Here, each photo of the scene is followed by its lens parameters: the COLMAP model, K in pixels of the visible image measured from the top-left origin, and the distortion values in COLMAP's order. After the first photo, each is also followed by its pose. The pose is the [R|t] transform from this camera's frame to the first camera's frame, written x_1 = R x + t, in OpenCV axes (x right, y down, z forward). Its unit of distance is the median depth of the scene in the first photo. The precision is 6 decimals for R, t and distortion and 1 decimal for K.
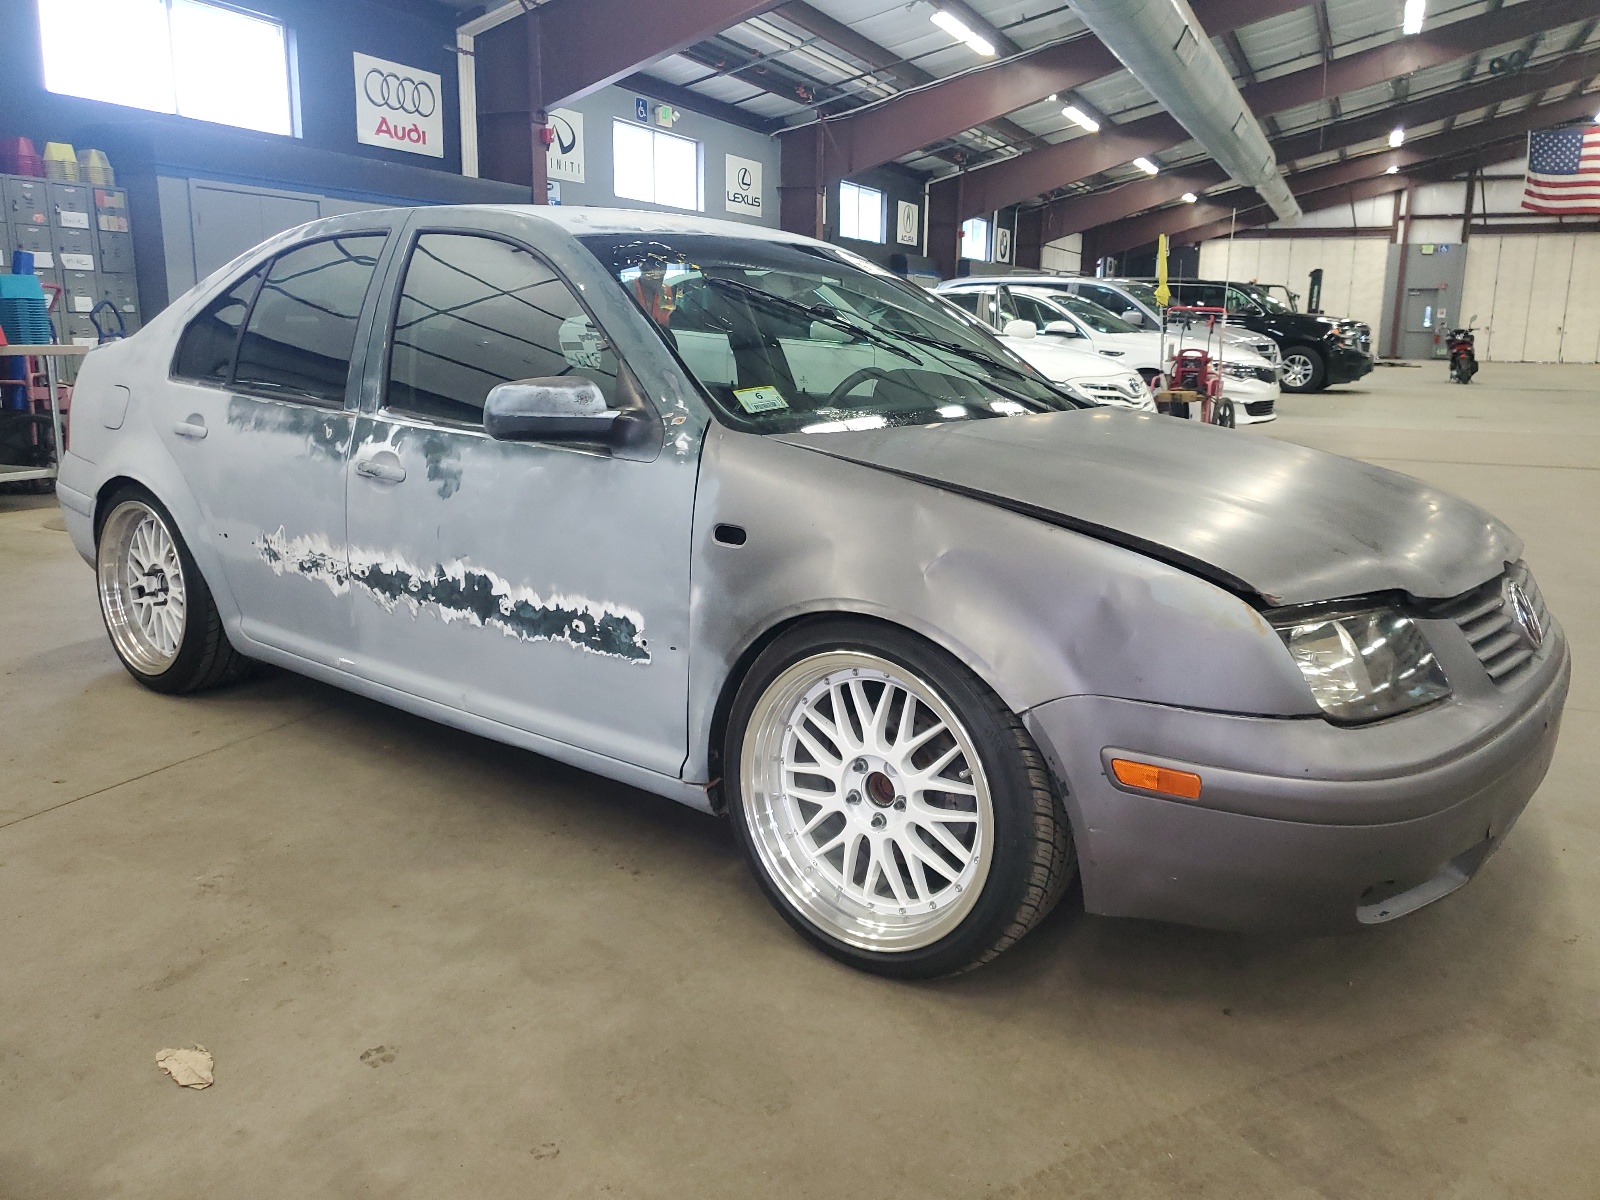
lens RADIAL K [[1251.6, 0, 803.7], [0, 1251.6, 595.2], [0, 0, 1]] dist [0.006133, 0.005754]
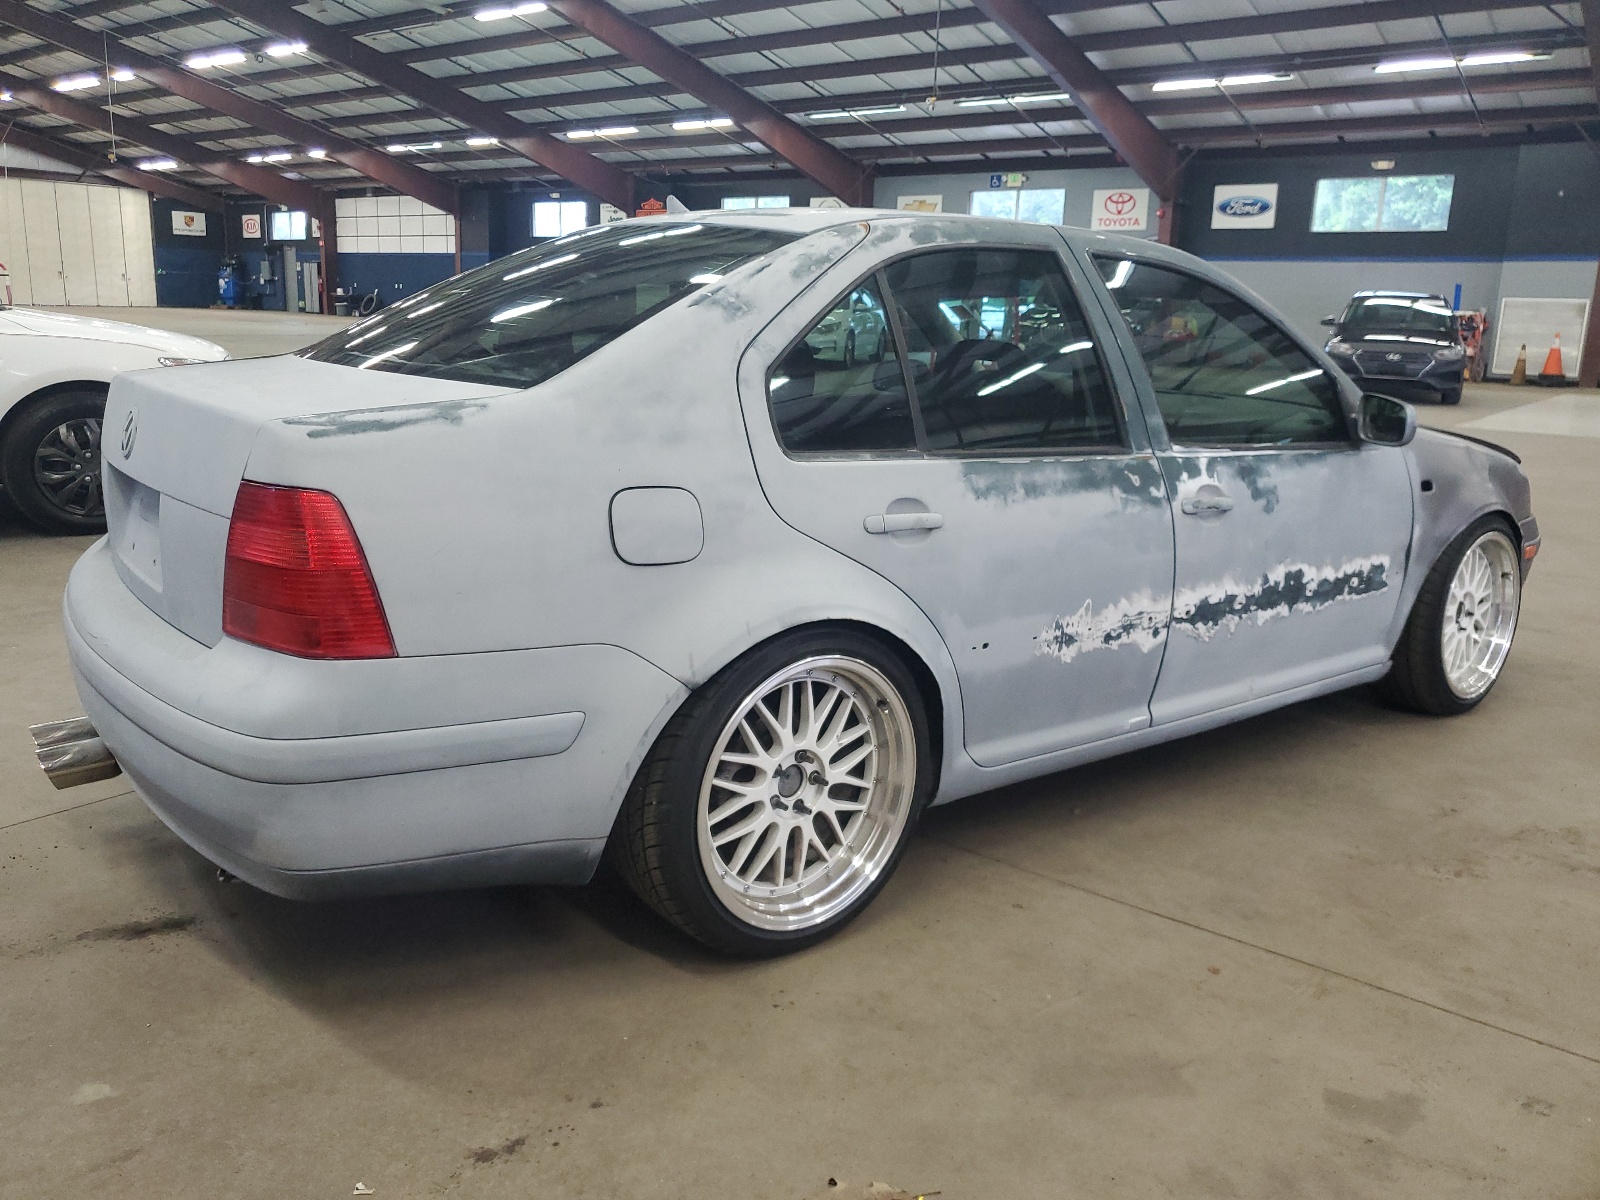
lens RADIAL K [[1251.6, 0, 792.4], [0, 1251.6, 605.4], [0, 0, 1]] dist [0.006133, 0.005754]
pose [[0.263223, -0.230147, 0.936881, -1.313157], [0.190140, 0.964456, 0.183500, -0.255092], [-0.945812, 0.129837, 0.297627, 0.971644]]
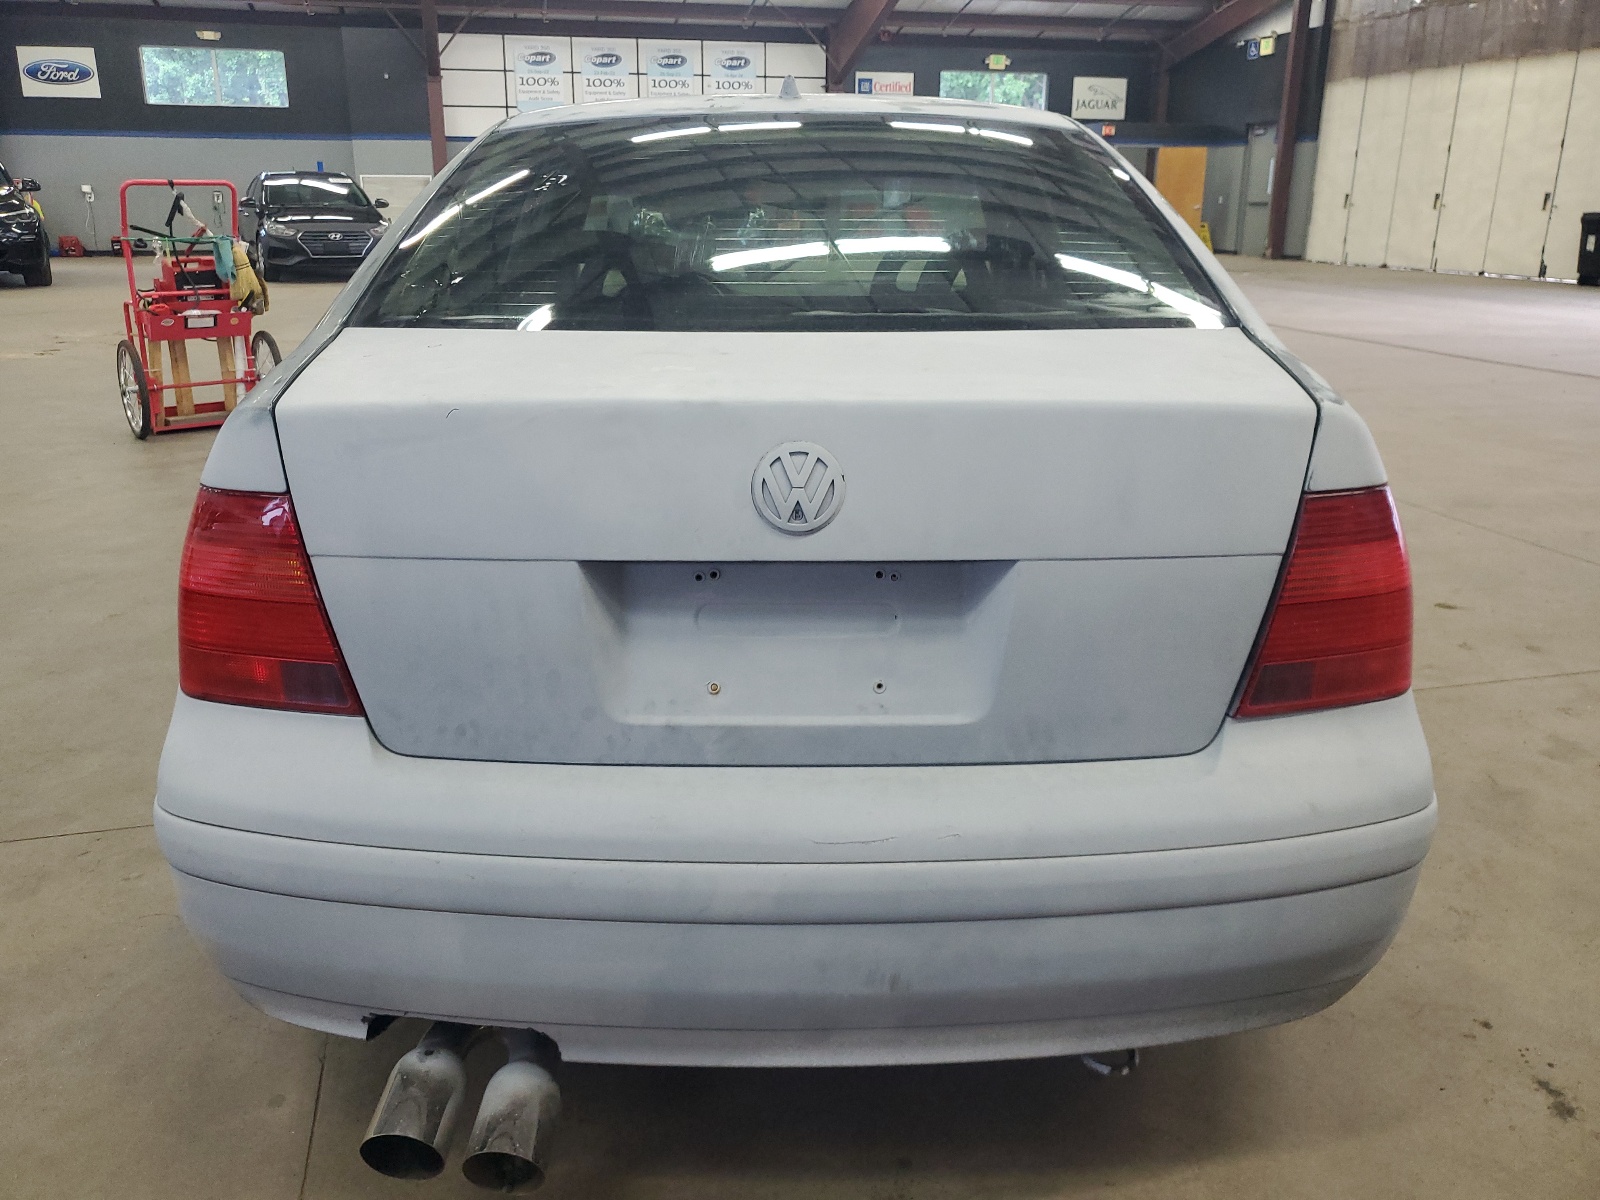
lens RADIAL K [[1251.6, 0, 794.2], [0, 1251.6, 582.6], [0, 0, 1]] dist [0.006133, 0.005754]
pose [[-0.606479, -0.243338, 0.756948, -1.020709], [0.170080, 0.890276, 0.422470, -0.431930], [-0.776696, 0.384960, -0.498547, 1.770056]]
